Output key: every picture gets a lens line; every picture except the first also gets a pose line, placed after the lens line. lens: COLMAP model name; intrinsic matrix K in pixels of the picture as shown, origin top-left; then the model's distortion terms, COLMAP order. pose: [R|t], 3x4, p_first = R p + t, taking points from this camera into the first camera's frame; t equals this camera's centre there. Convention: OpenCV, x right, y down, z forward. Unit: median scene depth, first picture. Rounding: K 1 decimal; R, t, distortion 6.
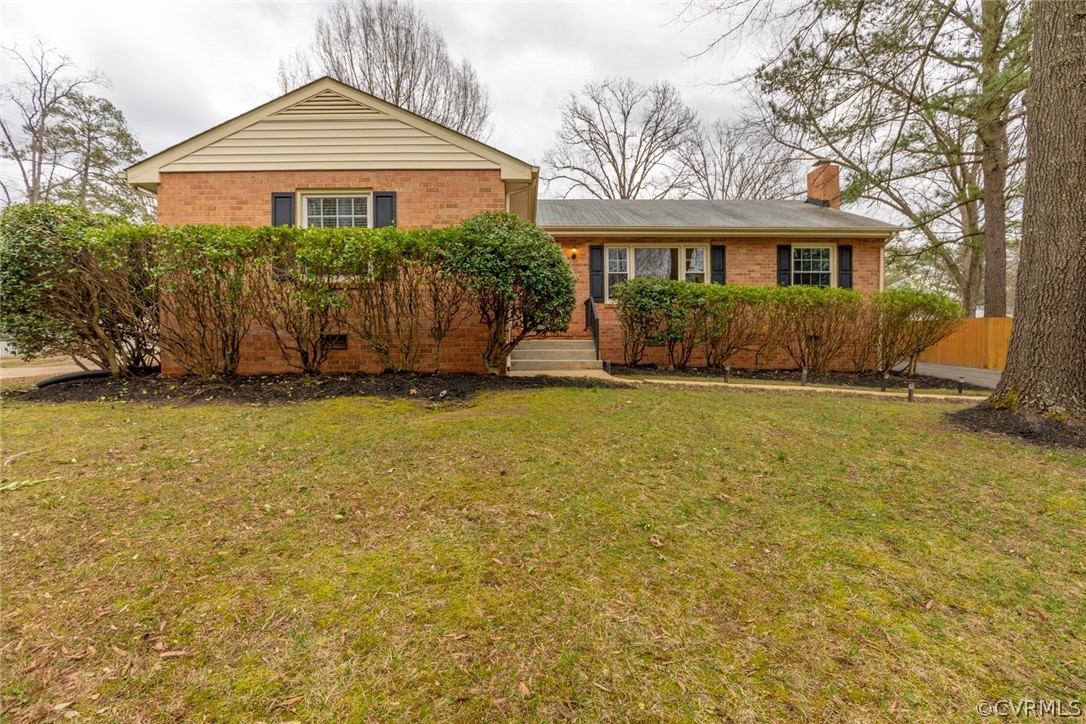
lens RADIAL K [[504.7, 0, 547.1], [0, 504.7, 361.6], [0, 0, 1]] dist [-0.038424, 0.006505]
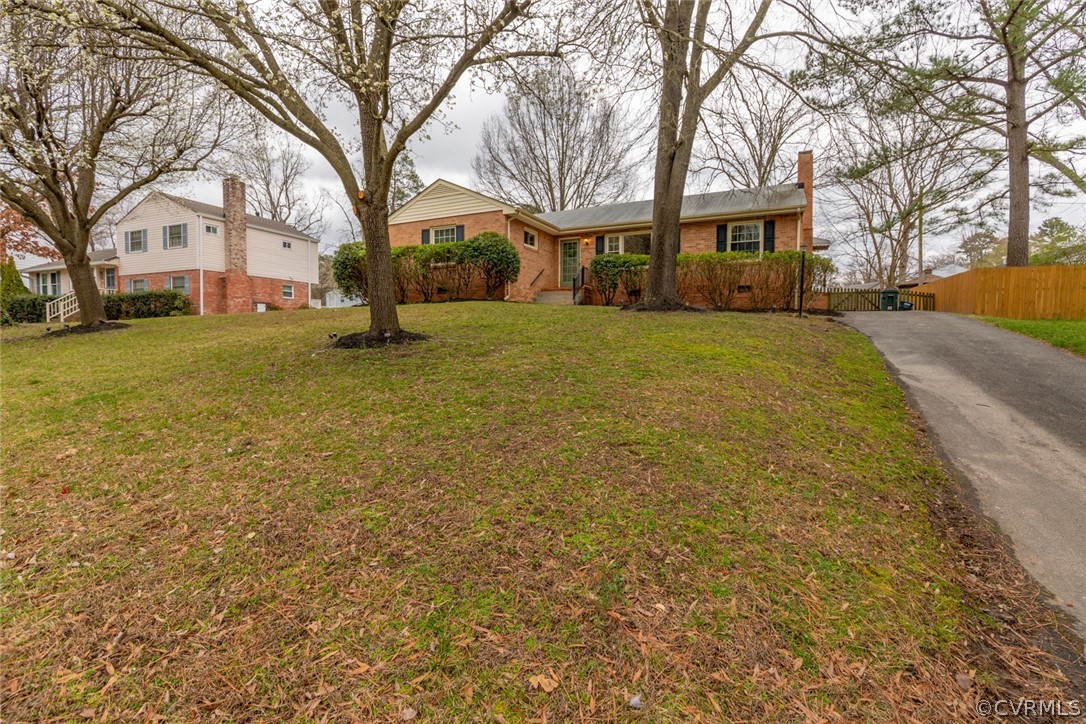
lens RADIAL K [[504.7, 0, 539.2], [0, 504.7, 360.7], [0, 0, 1]] dist [-0.038424, 0.006505]
pose [[0.880398, 0.033506, -0.473051, 0.712745], [-0.020575, 0.999260, 0.032484, 0.131325], [0.473790, -0.018866, 0.880436, -0.566505]]
